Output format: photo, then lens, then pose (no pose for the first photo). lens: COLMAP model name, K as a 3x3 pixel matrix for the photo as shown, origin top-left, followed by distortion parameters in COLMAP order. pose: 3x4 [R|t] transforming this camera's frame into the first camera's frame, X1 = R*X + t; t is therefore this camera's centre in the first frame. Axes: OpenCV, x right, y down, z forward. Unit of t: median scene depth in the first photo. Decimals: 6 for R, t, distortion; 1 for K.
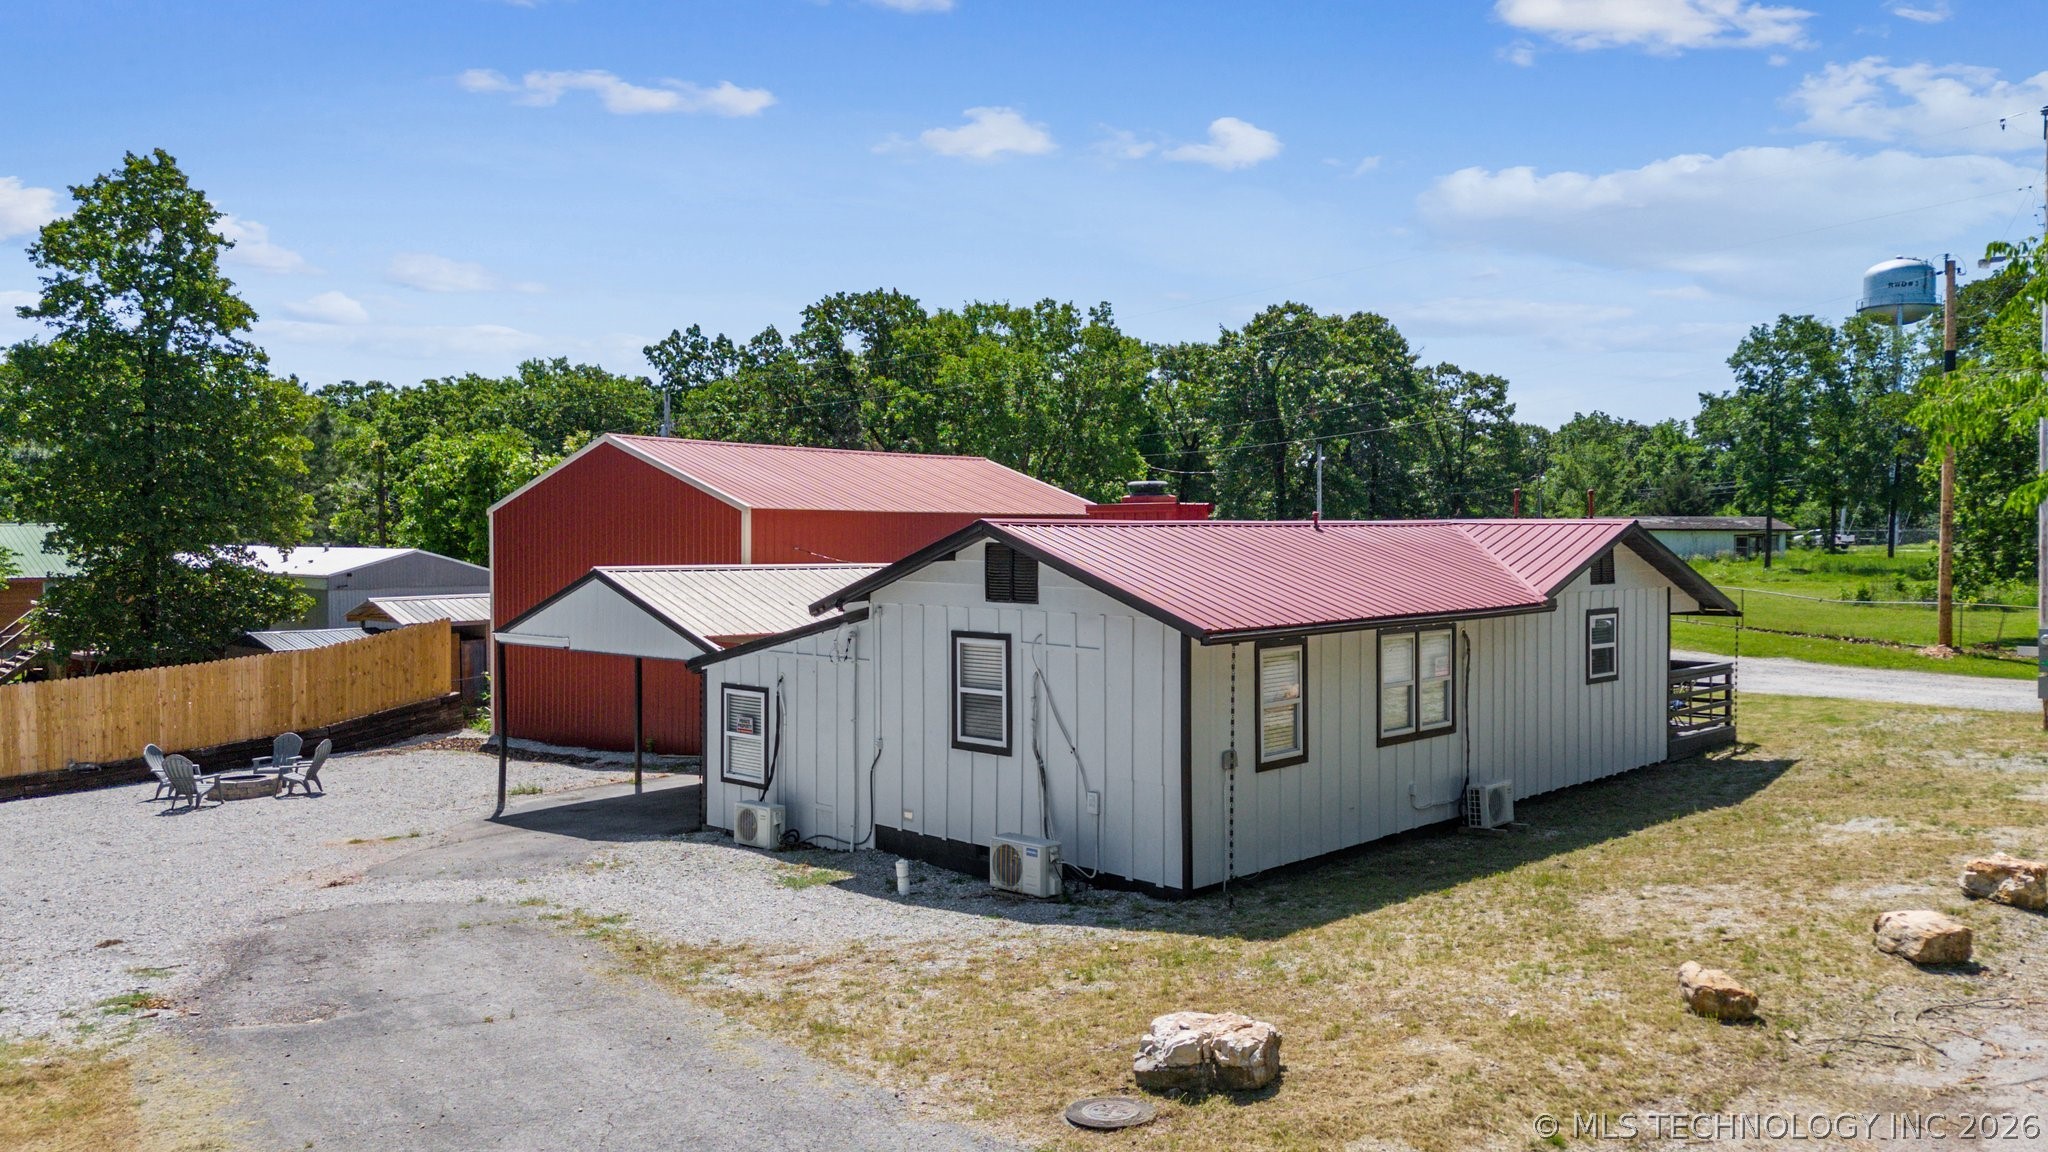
lens RADIAL K [[1504.8, 0, 1024.0], [0, 1504.8, 576.0], [0, 0, 1]] dist [0.127101, -0.176727]
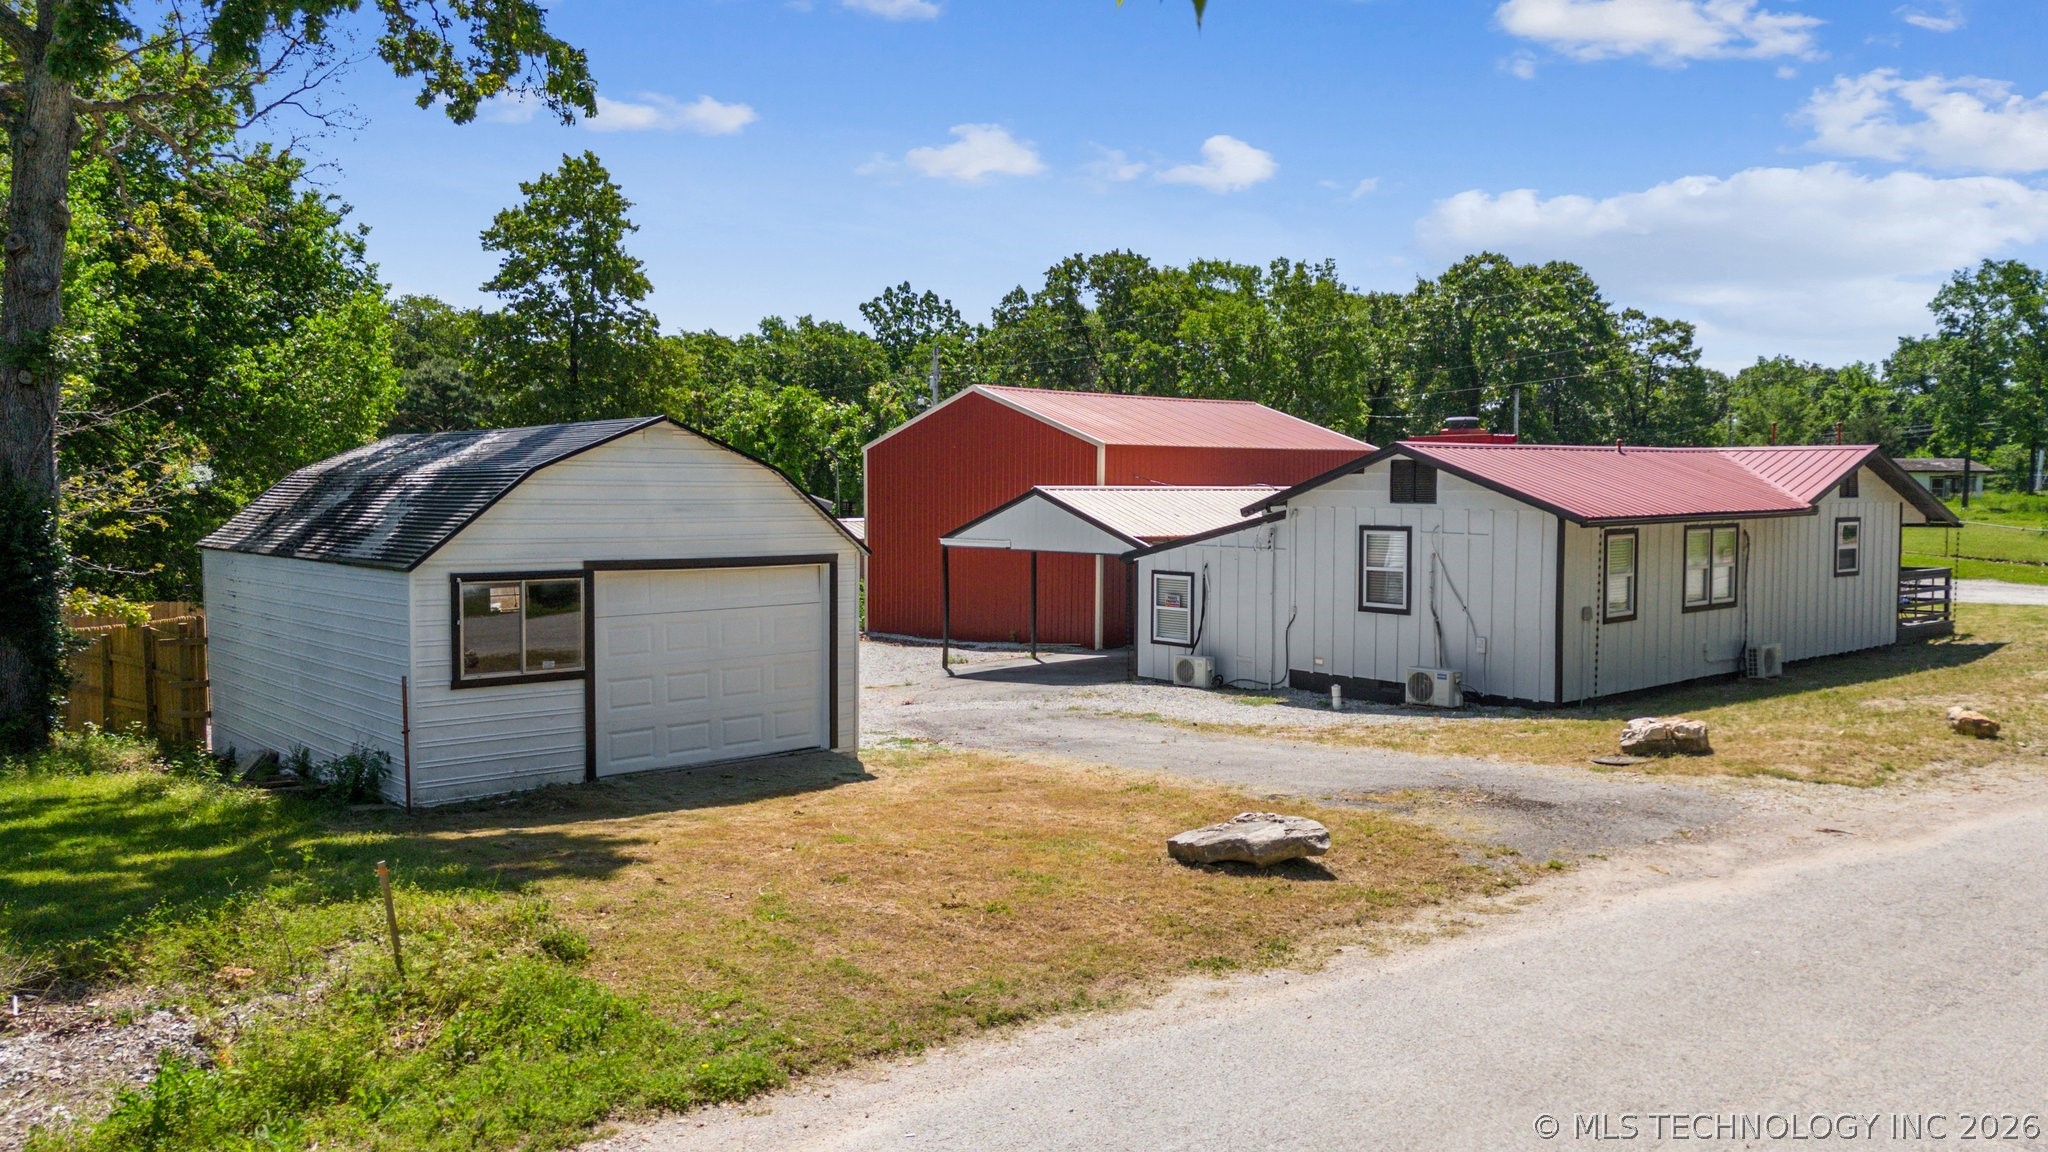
lens RADIAL K [[1528.4, 0, 1024.0], [0, 1528.4, 576.0], [0, 0, 1]] dist [0.114531, -0.121014]
pose [[0.996526, 0.005078, -0.083128, -0.067905], [-0.002469, 0.999502, 0.031455, 0.011381], [0.083246, -0.031140, 0.996042, -0.119977]]
